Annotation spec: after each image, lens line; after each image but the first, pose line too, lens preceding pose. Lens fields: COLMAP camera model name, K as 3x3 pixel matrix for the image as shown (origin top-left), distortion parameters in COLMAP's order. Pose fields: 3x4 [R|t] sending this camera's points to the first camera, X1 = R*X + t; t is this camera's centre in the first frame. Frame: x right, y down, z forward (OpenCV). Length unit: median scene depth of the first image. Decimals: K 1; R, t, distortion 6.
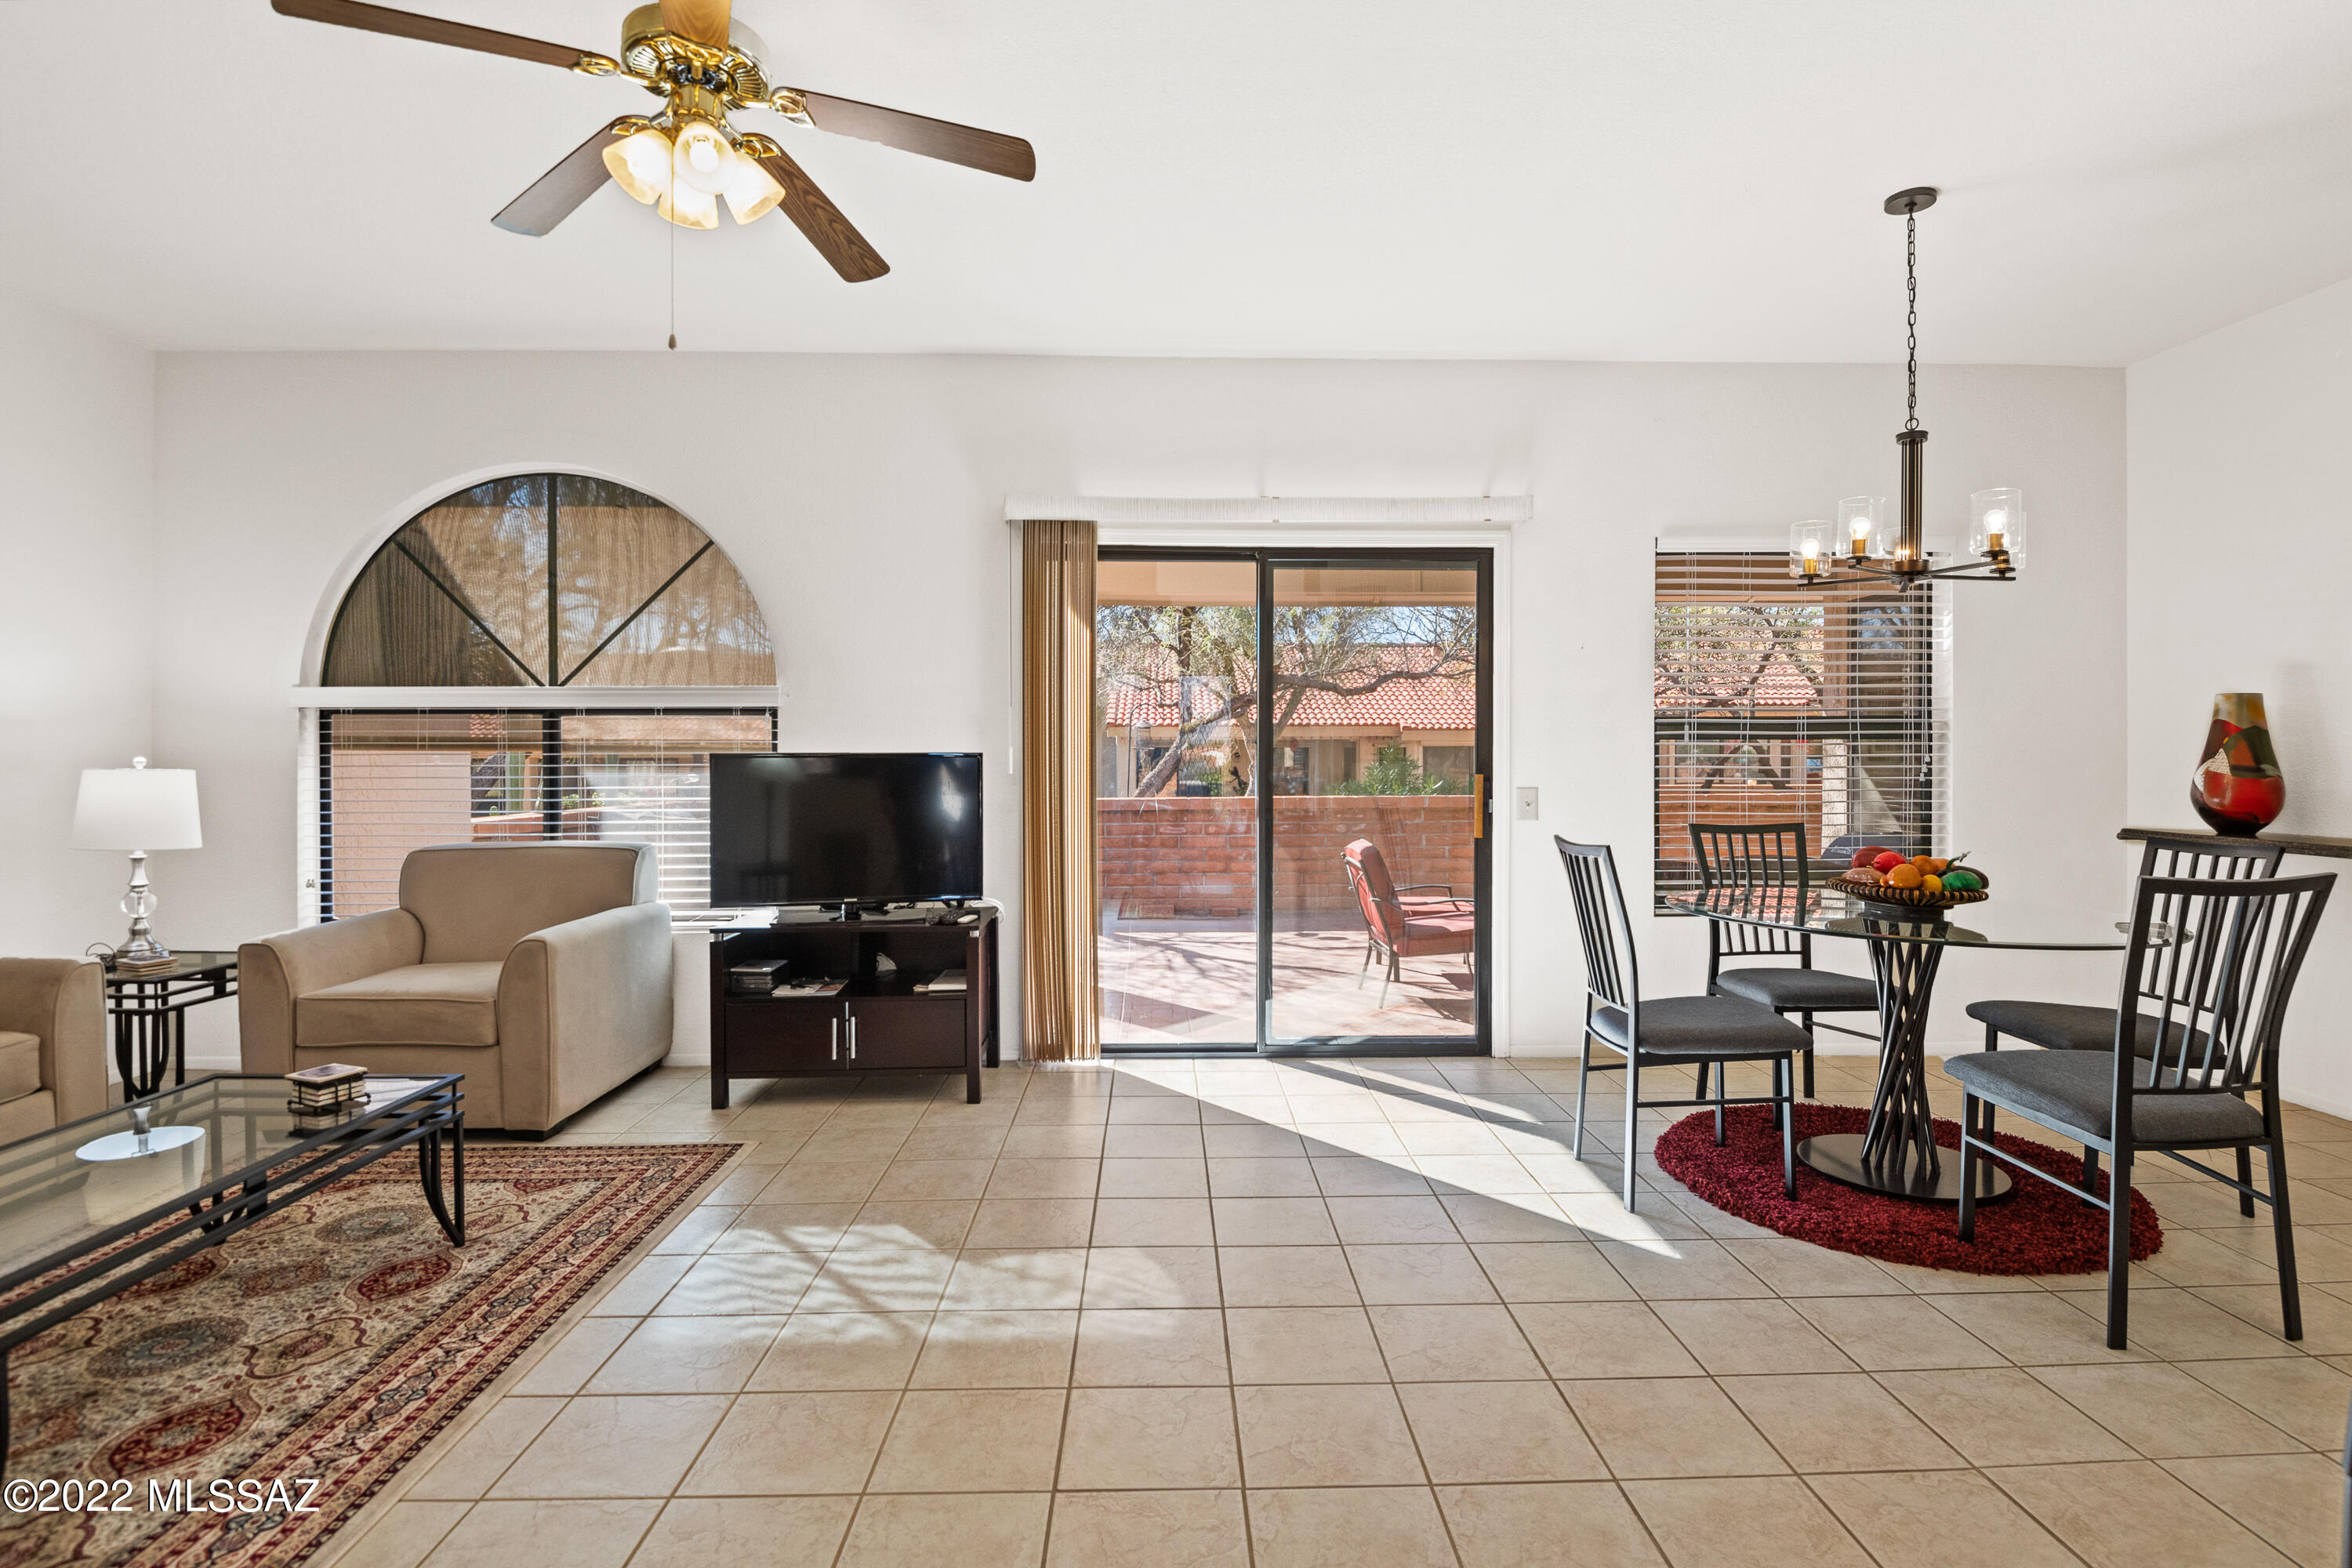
lens RADIAL K [[1118.7, 0, 1204.6], [0, 1118.7, 750.4], [0, 0, 1]] dist [-0.023909, -0.001507]
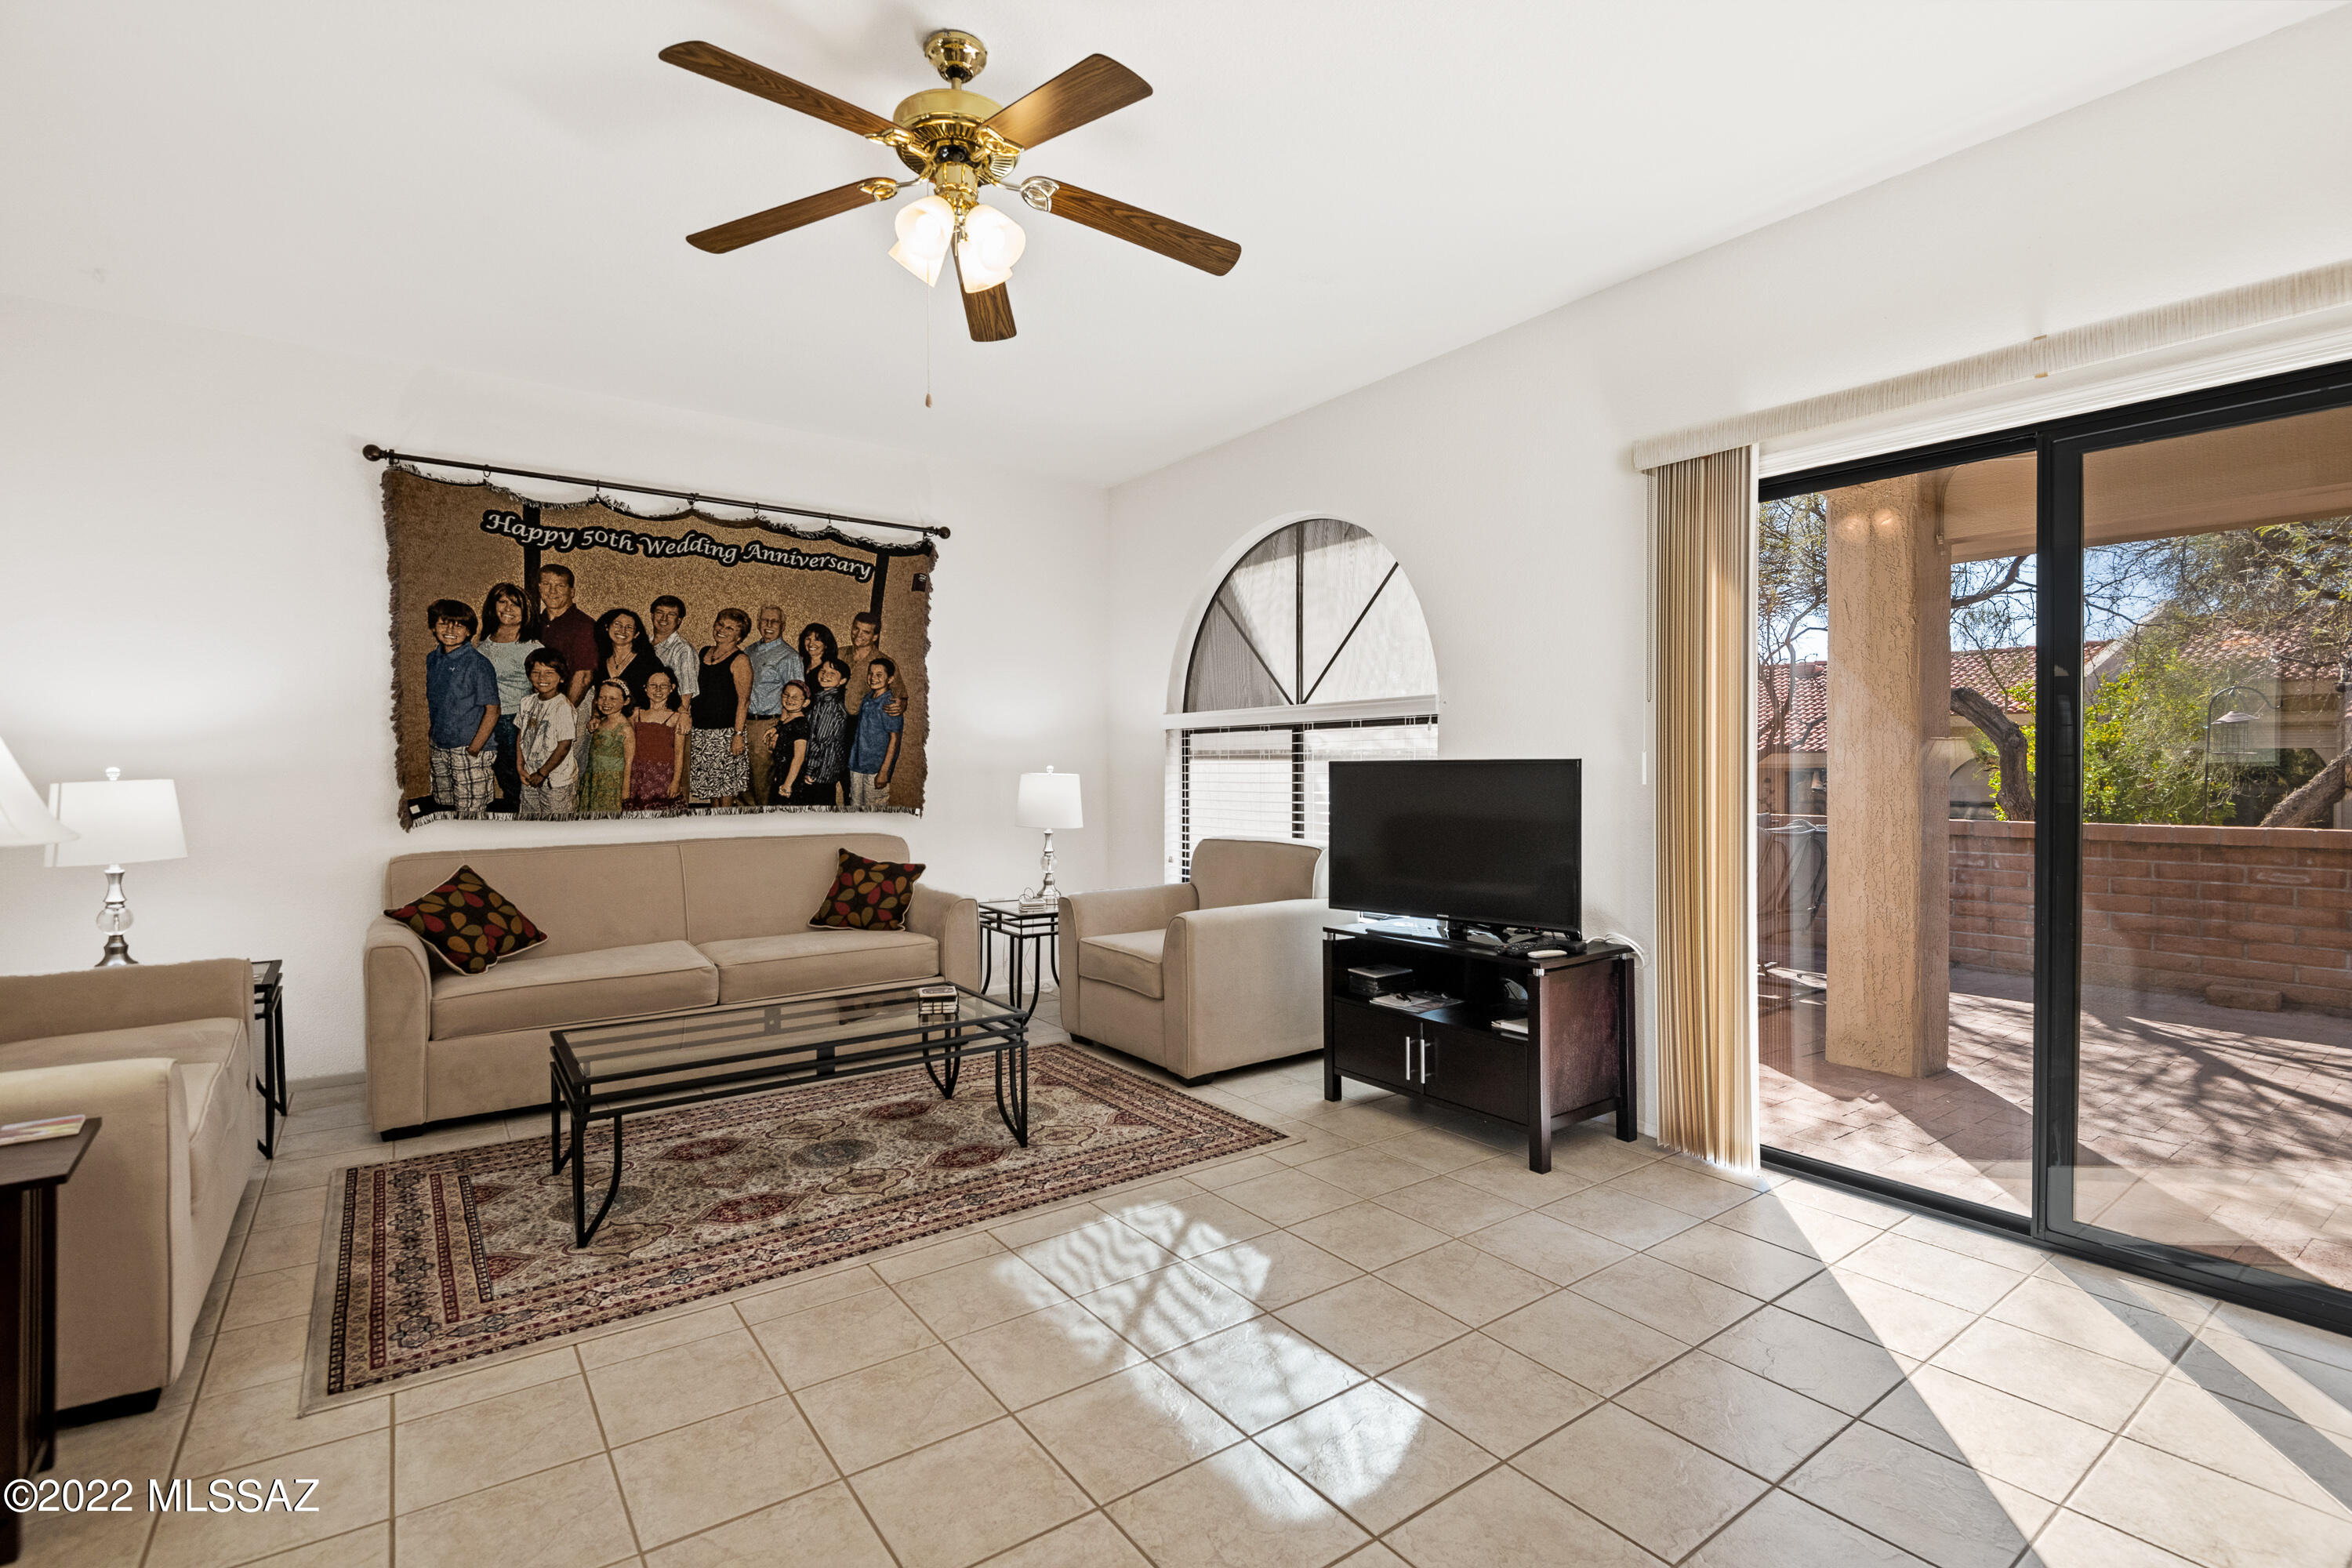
lens RADIAL K [[1061.8, 0, 1180.5], [0, 1061.8, 771.4], [0, 0, 1]] dist [0.007281, -0.002165]
pose [[0.567084, 0.003759, -0.823651, 0.347722], [0.005077, 0.999955, 0.008059, 0.003753], [0.823644, -0.008752, 0.567039, 0.356860]]
